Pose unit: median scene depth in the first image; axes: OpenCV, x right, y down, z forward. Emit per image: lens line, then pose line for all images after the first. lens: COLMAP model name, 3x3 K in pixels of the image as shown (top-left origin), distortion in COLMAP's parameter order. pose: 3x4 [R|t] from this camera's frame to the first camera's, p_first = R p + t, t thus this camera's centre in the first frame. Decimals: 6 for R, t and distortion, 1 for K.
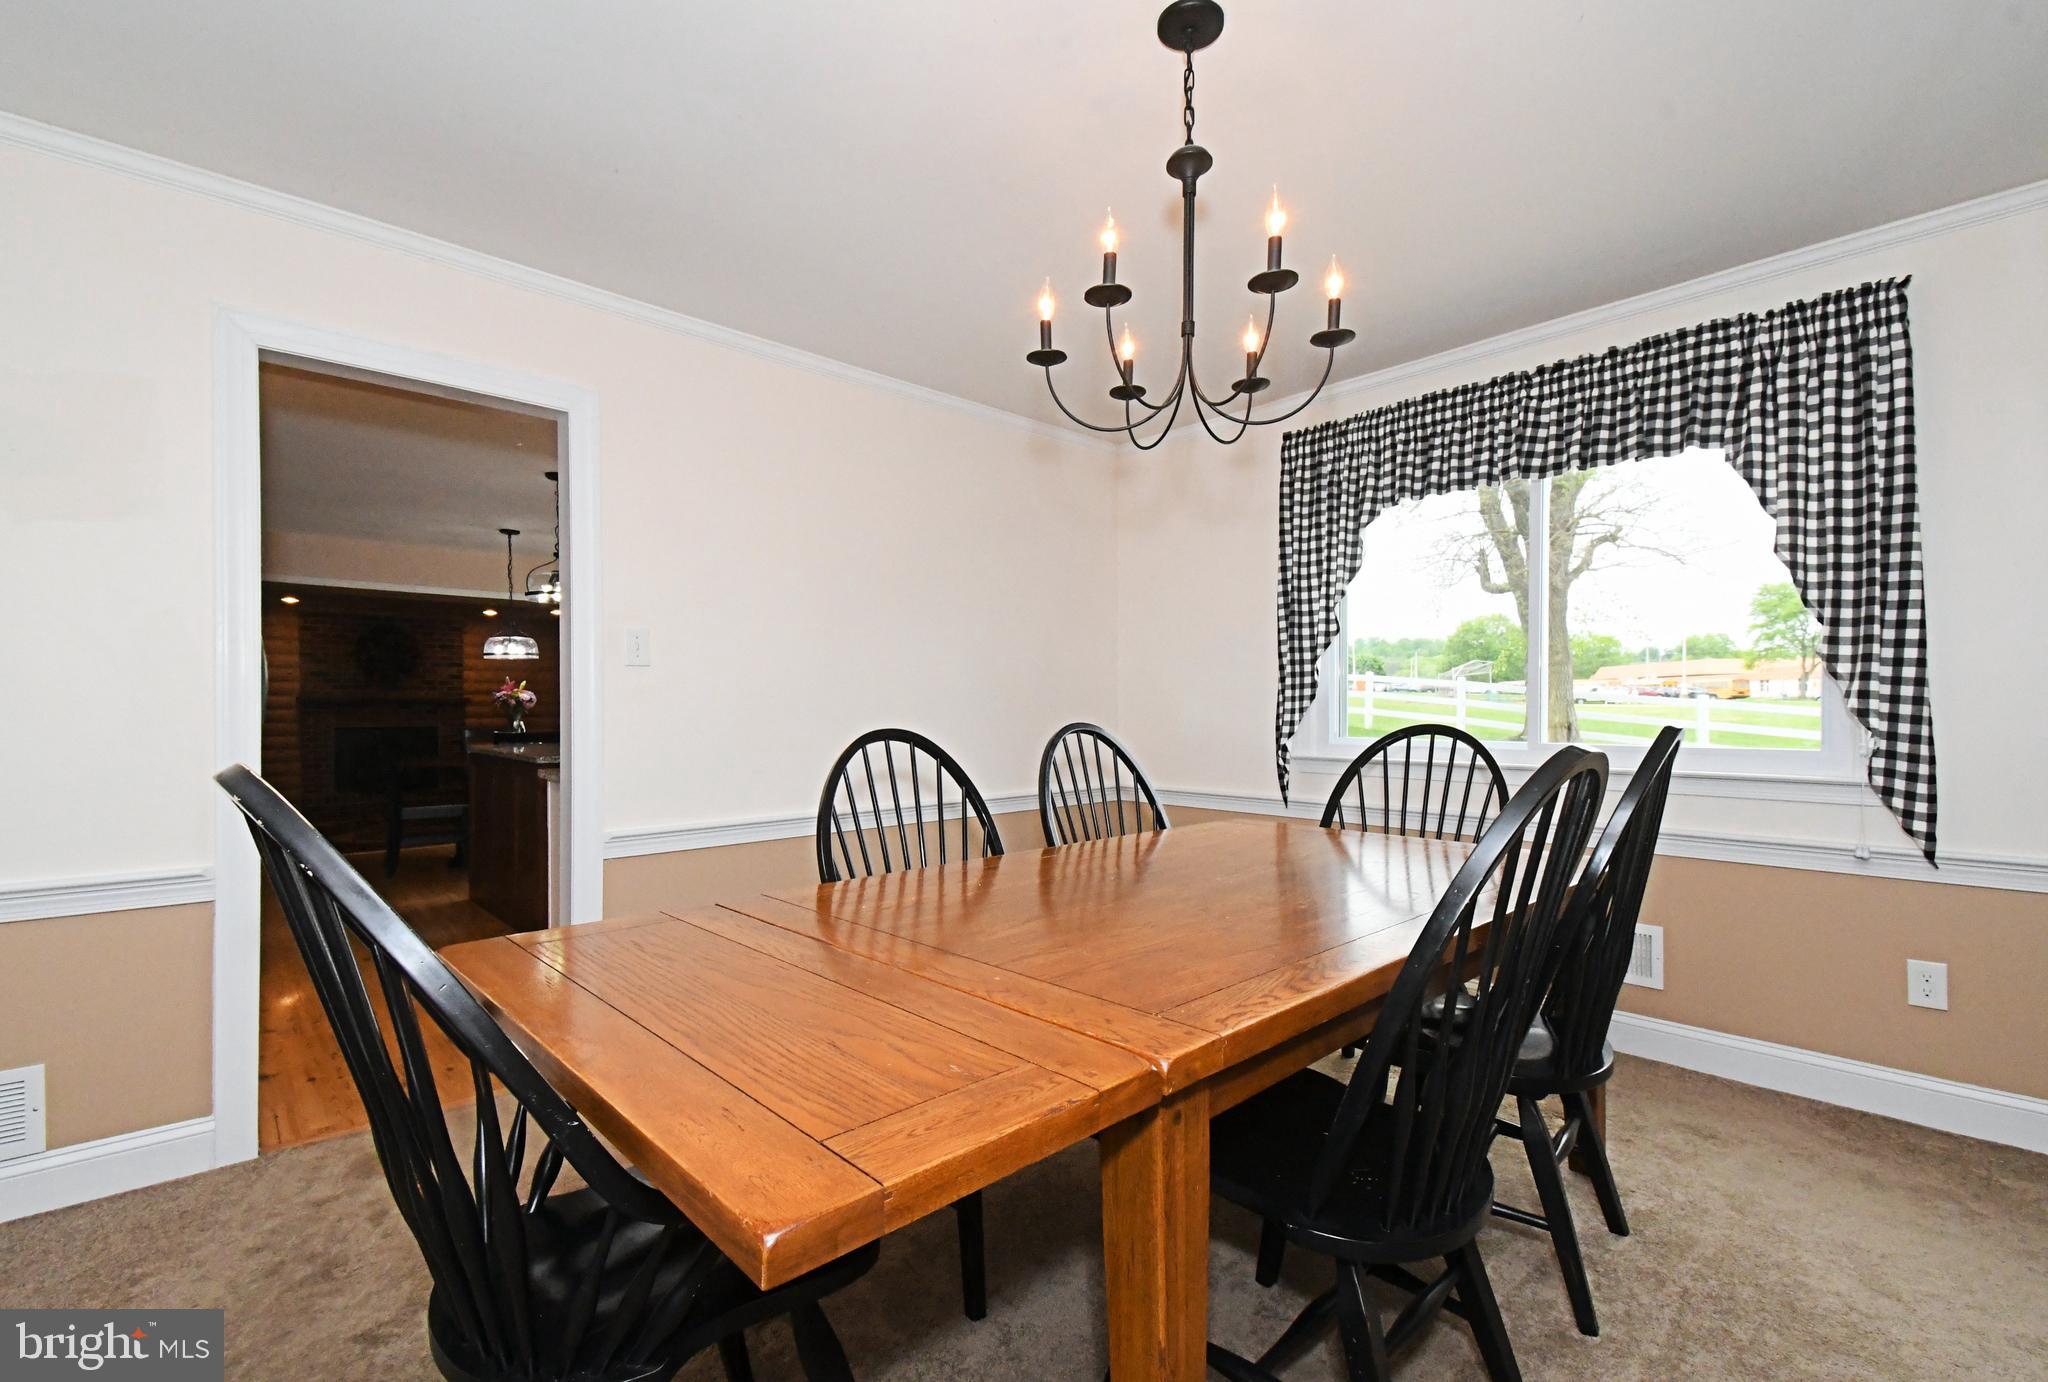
lens RADIAL K [[905.3, 0, 1026.4], [0, 905.3, 717.0], [0, 0, 1]] dist [0.012681, -0.001819]
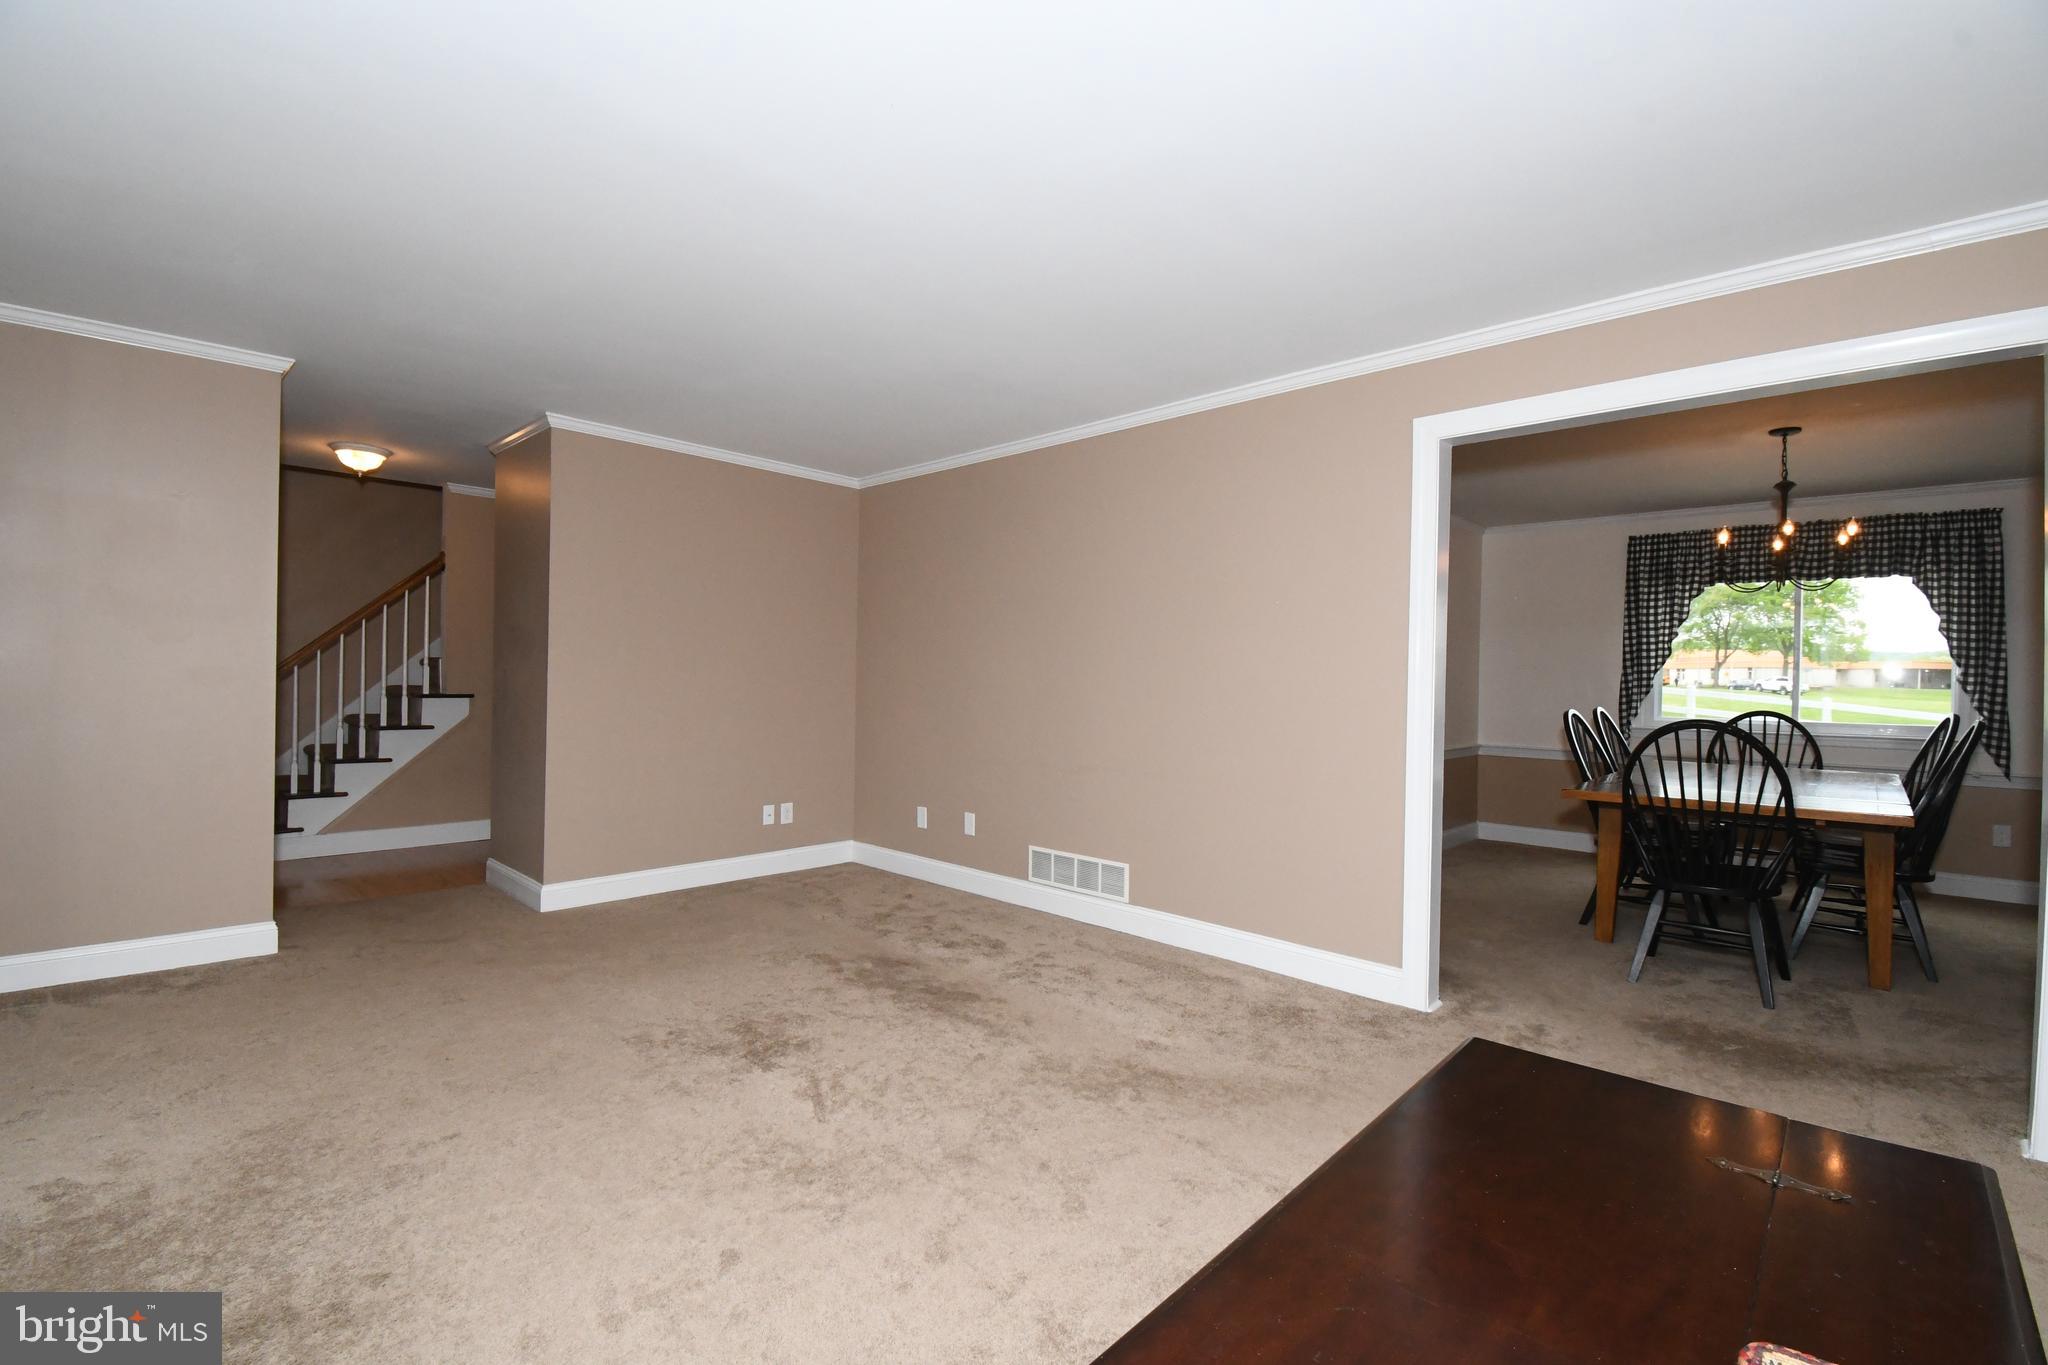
lens RADIAL K [[899.8, 0, 1023.8], [0, 899.8, 690.7], [0, 0, 1]] dist [-0.028035, 0.000157]
pose [[0.998640, 0.020559, 0.047919, -1.322074], [-0.020657, 0.999785, 0.001551, -0.004106], [-0.047877, -0.002538, 0.998850, -0.864197]]
